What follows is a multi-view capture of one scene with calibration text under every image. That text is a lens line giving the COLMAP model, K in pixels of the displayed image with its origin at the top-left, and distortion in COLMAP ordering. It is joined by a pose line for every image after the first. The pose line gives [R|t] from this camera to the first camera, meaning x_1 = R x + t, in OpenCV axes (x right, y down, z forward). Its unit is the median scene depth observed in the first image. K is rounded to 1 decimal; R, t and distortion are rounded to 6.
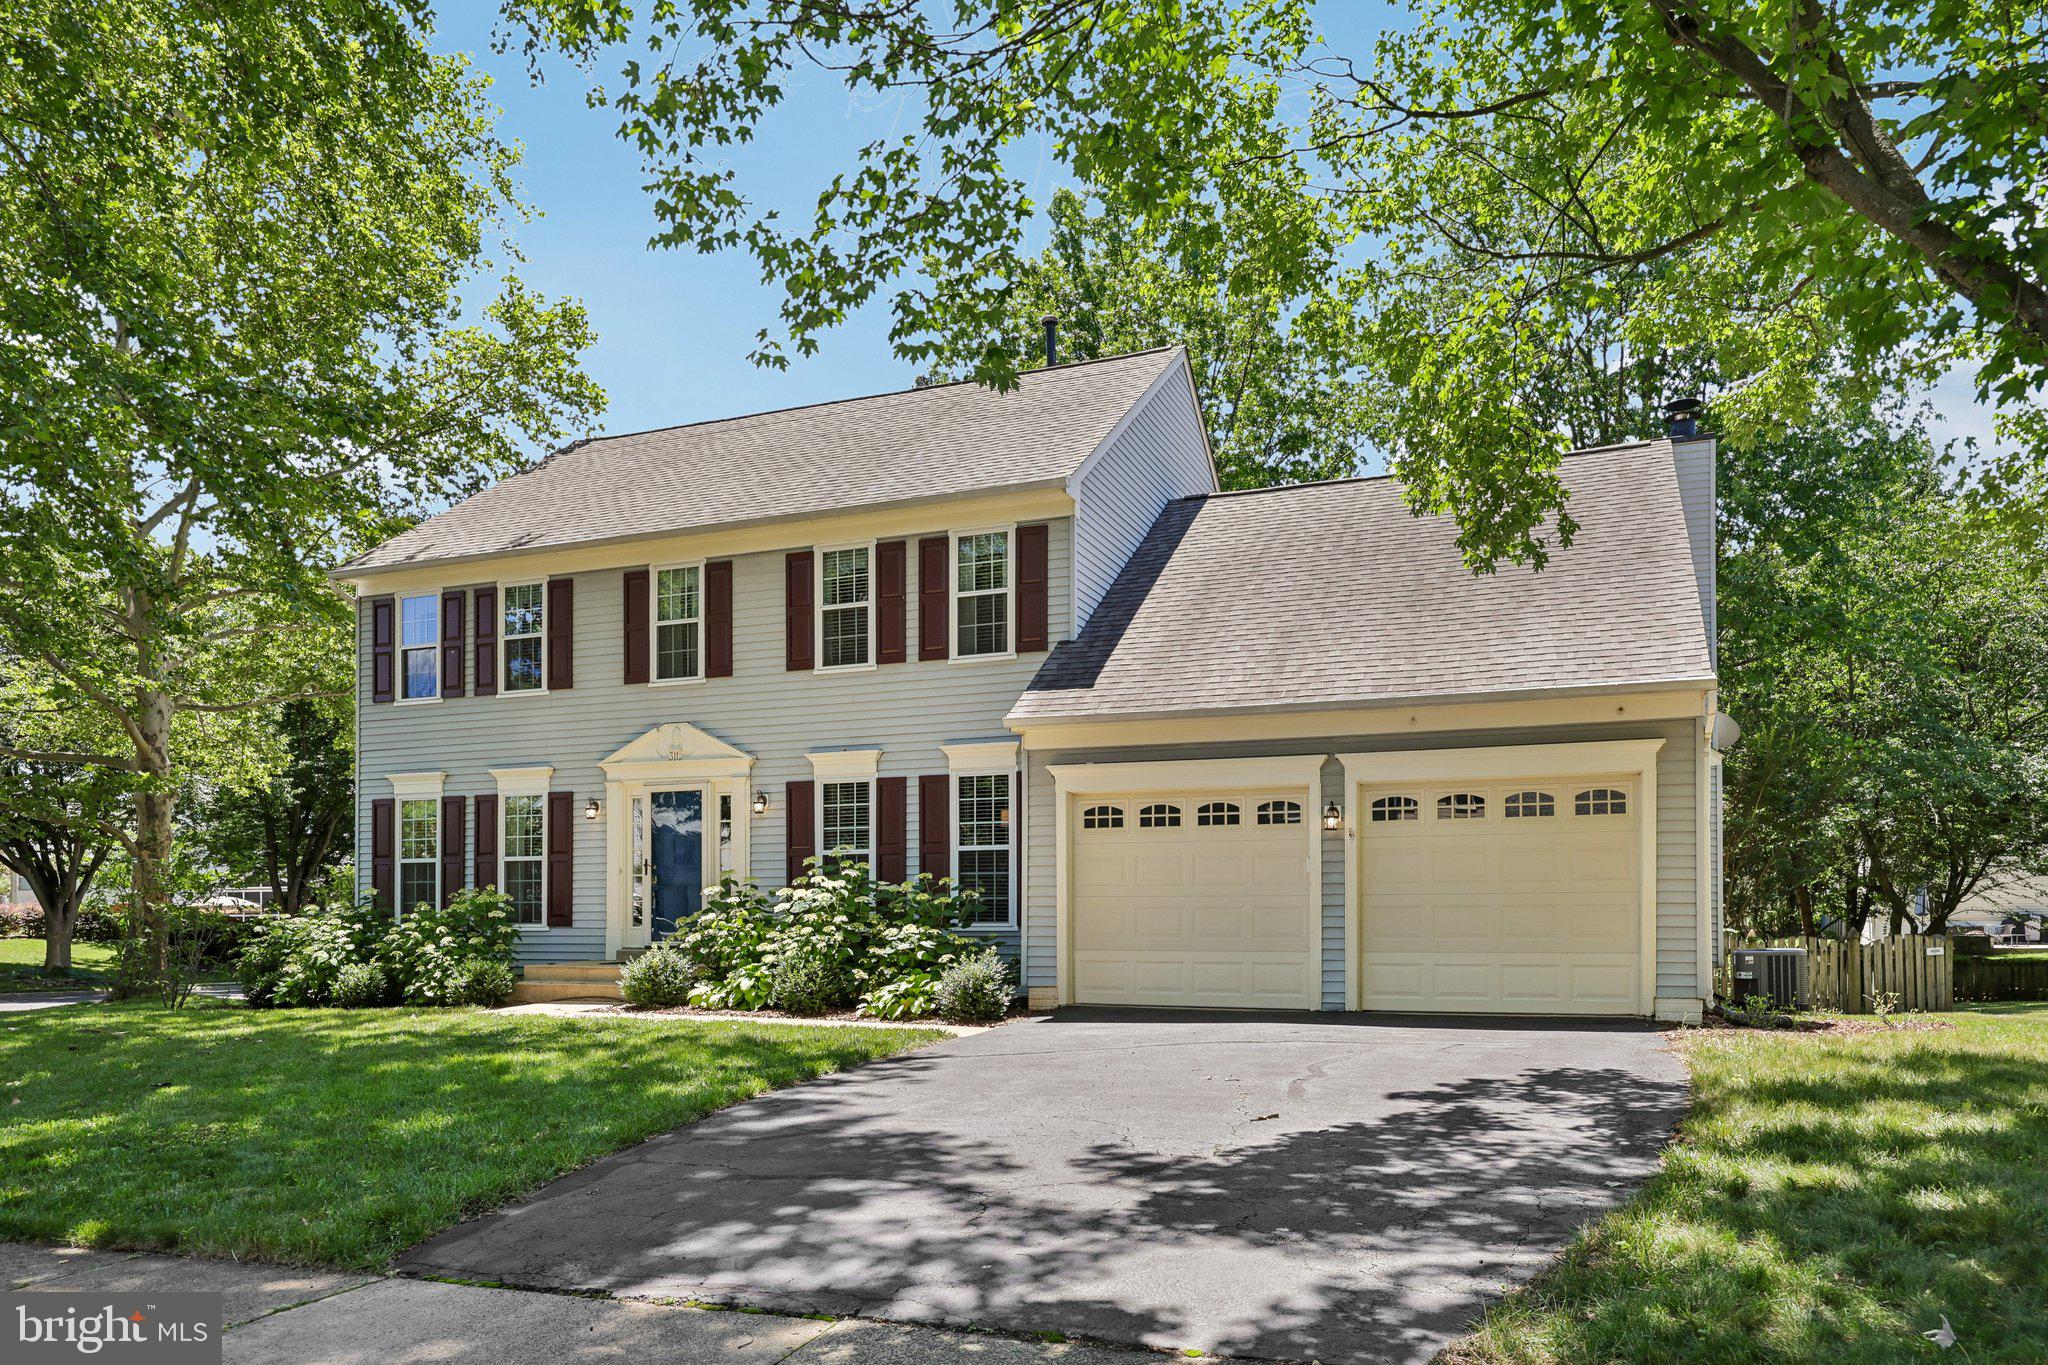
lens RADIAL K [[1395.0, 0, 1024.0], [0, 1395.0, 682.5], [0, 0, 1]] dist [-0.001271, 0.002371]
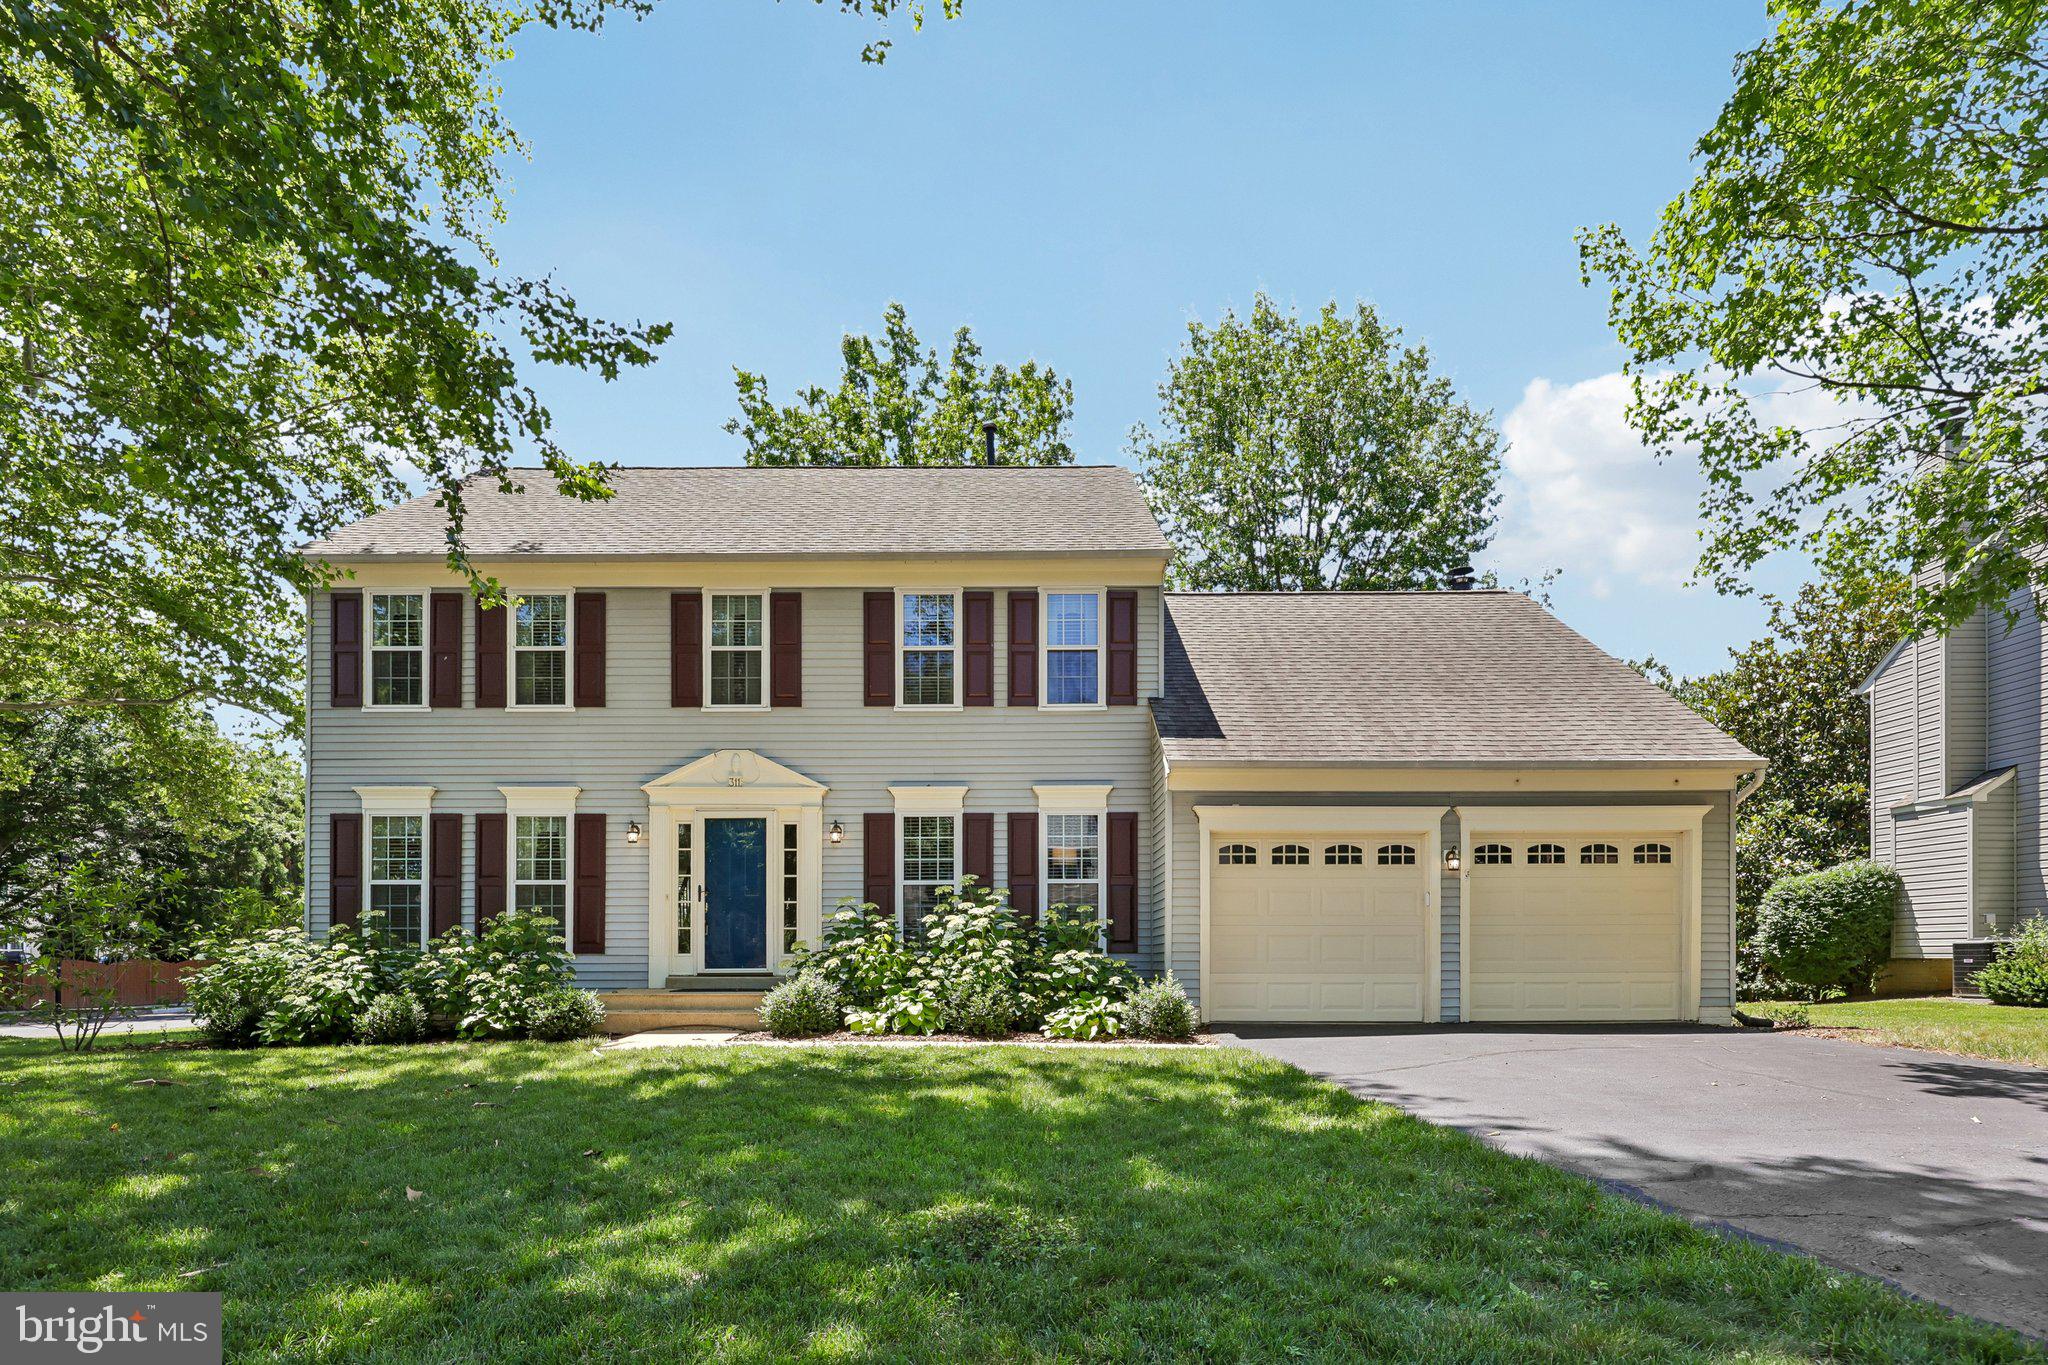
lens RADIAL K [[1178.2, 0, 1024.9], [0, 1178.2, 752.5], [0, 0, 1]] dist [0.001886, -0.000417]
pose [[0.935278, 0.056975, 0.349296, -0.370890], [-0.058797, 0.998255, -0.005393, 0.024772], [-0.348994, -0.015494, 0.936997, 0.143409]]
